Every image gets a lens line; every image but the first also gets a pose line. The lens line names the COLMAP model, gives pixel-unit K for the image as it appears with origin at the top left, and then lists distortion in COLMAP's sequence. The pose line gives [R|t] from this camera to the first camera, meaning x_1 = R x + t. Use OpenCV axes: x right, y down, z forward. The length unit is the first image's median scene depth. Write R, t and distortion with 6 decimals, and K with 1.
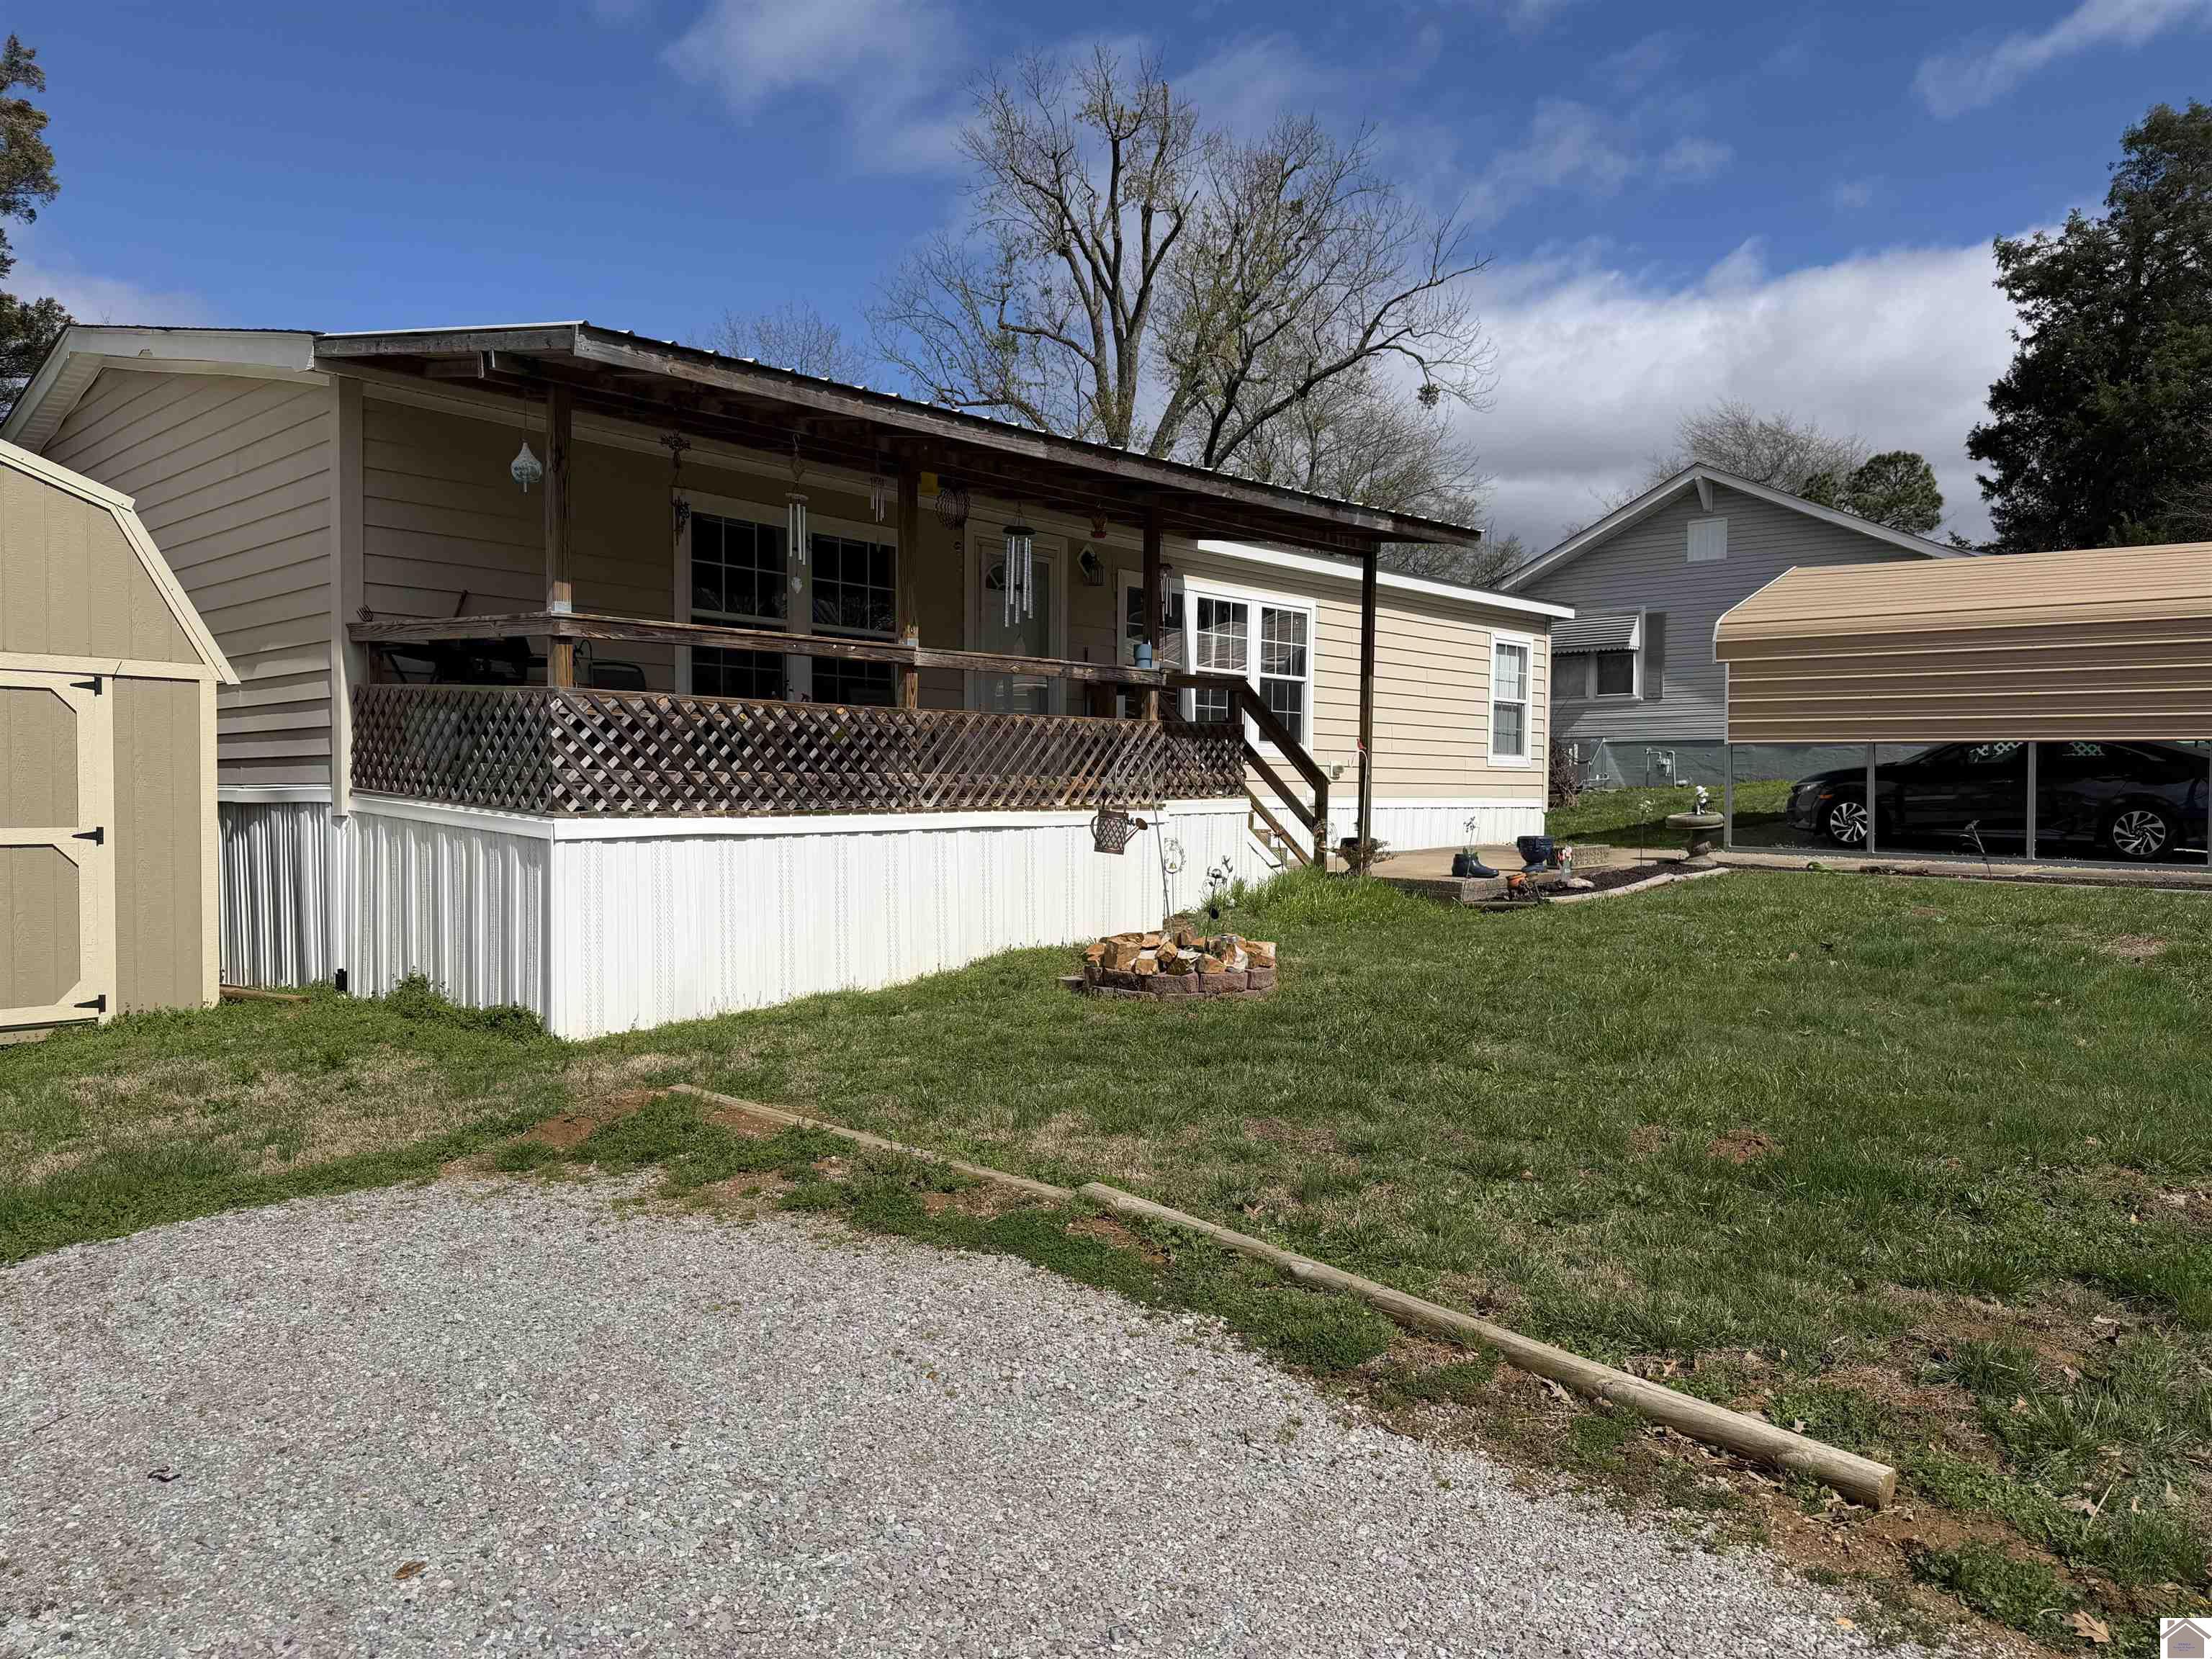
lens RADIAL K [[1542.8, 0, 1098.6], [0, 1542.8, 869.5], [0, 0, 1]] dist [0.018545, -0.027033]
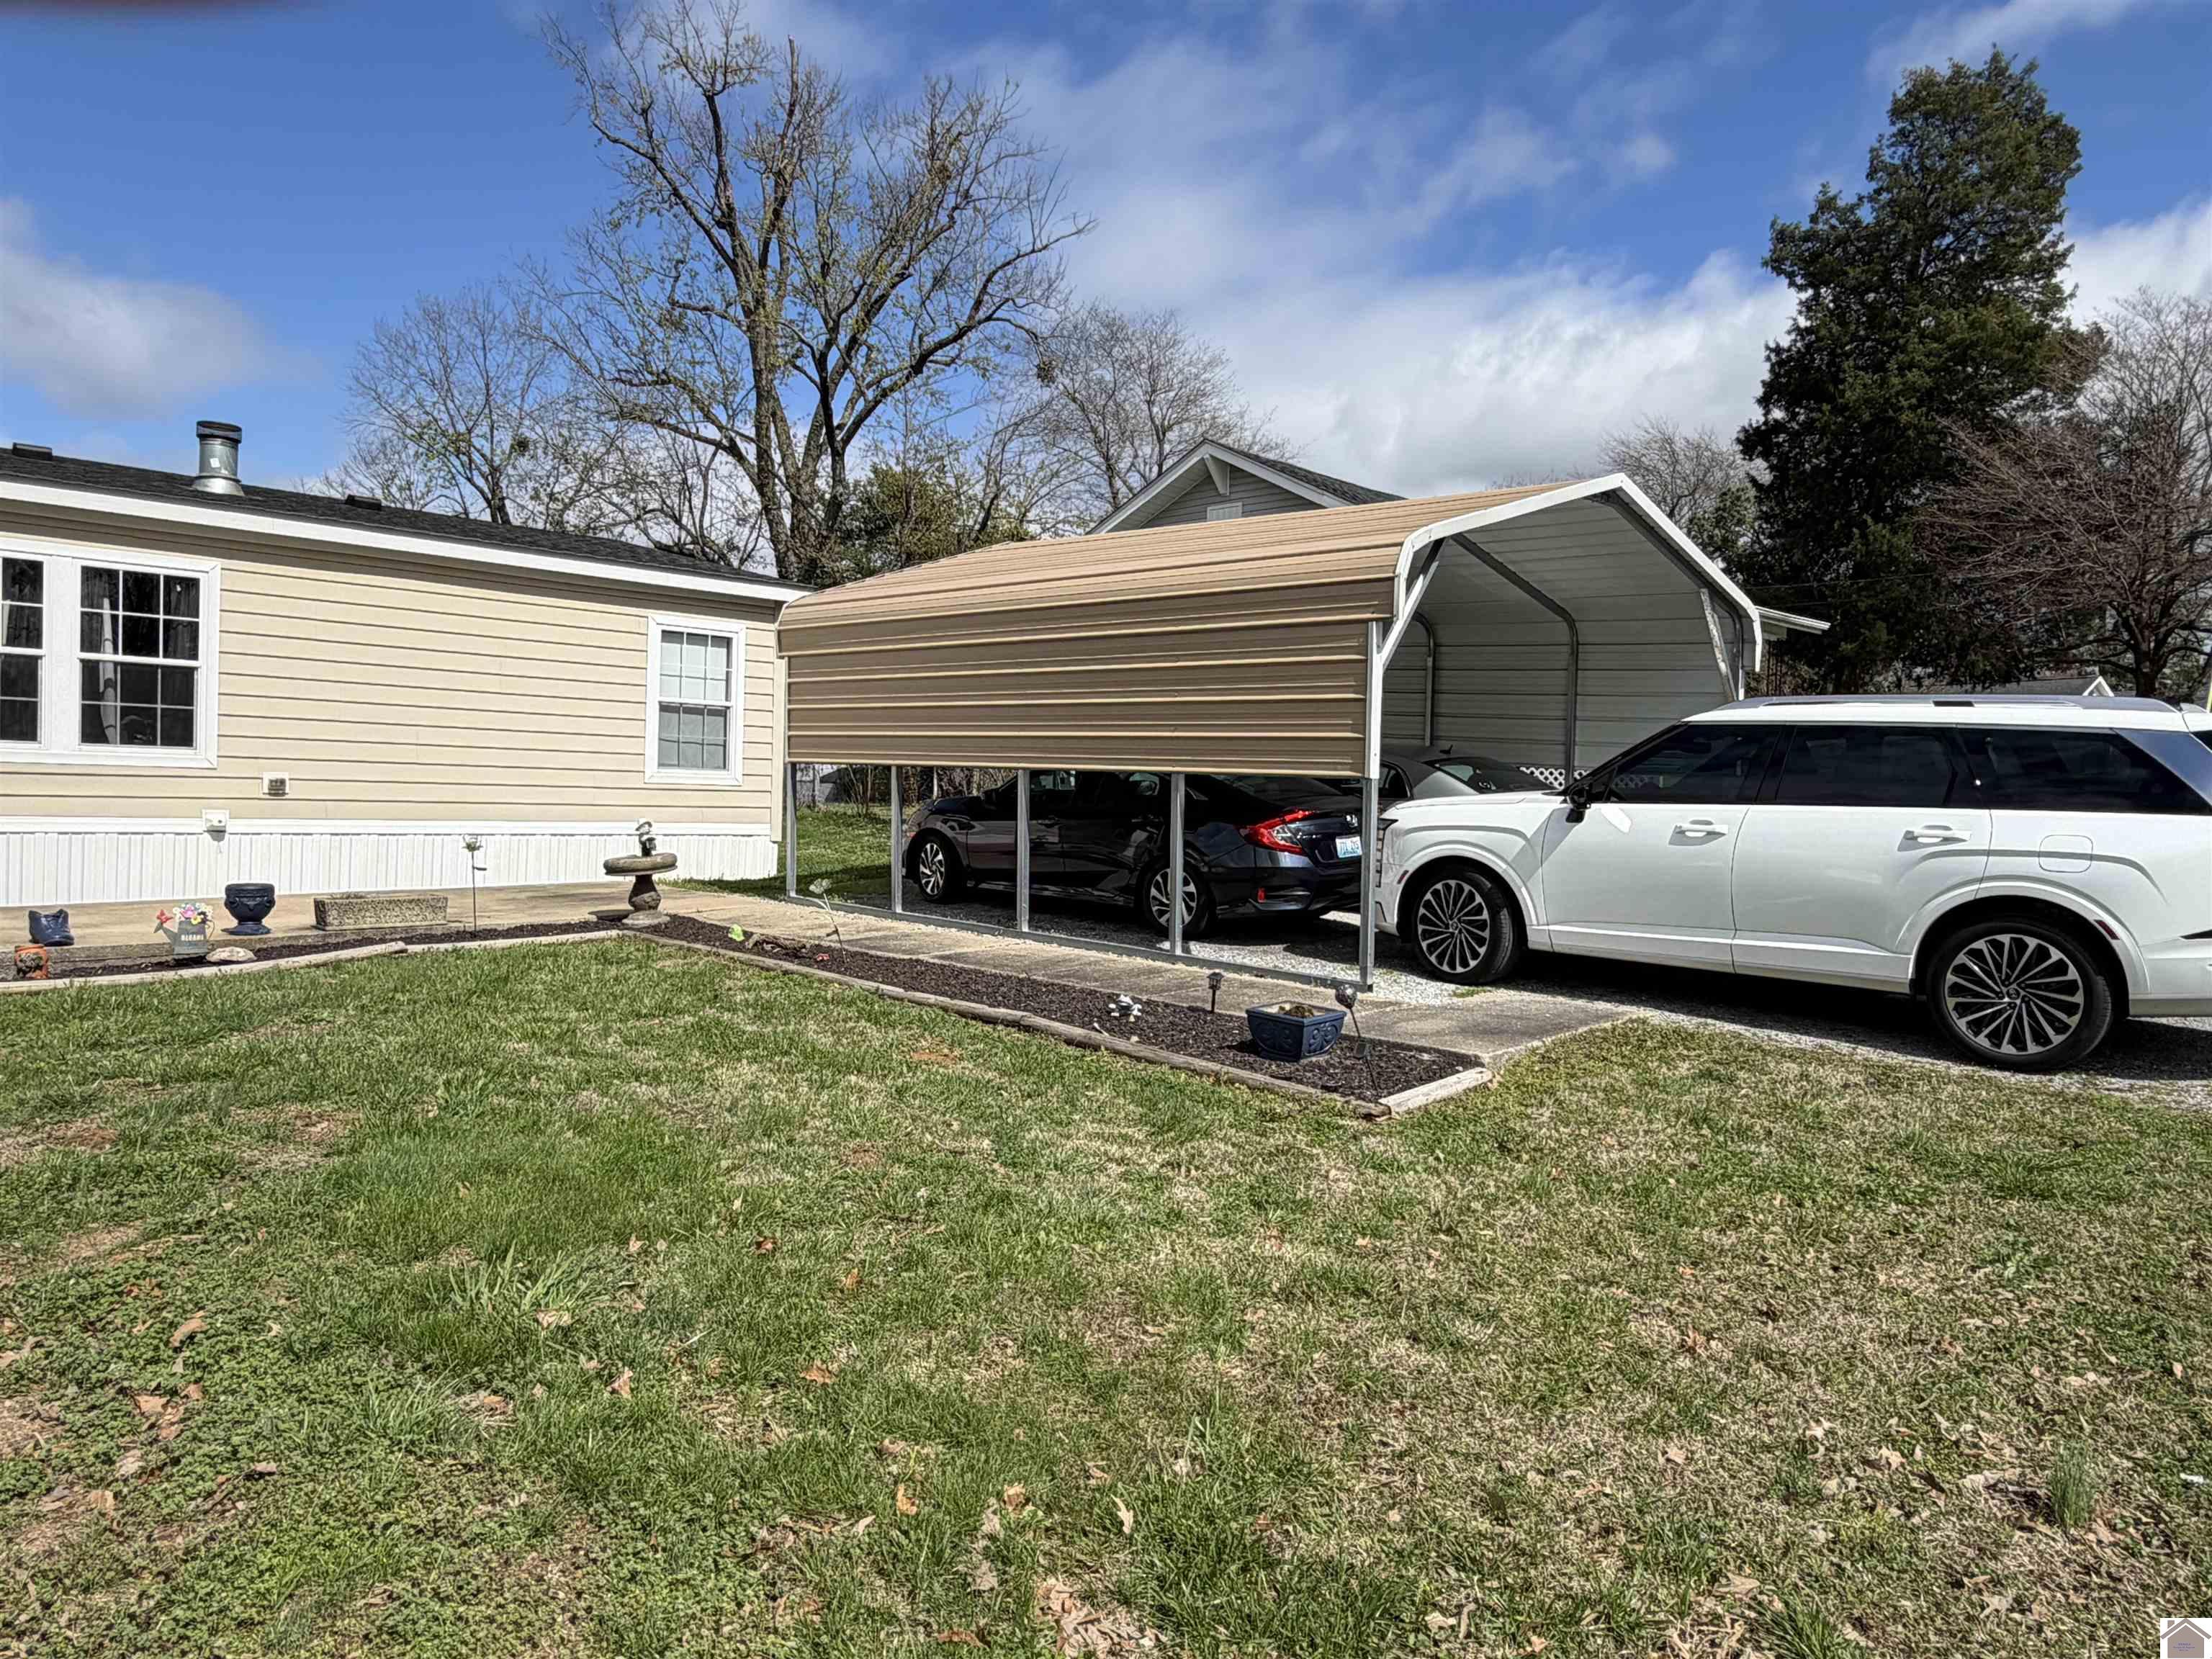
lens RADIAL K [[1493.7, 0, 1117.8], [0, 1493.7, 794.1], [0, 0, 1]] dist [0.015045, -0.025670]
pose [[0.998281, 0.024884, -0.053059, 0.384380], [-0.027602, 0.998311, -0.051111, -0.020266], [0.051698, 0.052488, 0.997282, 0.174124]]
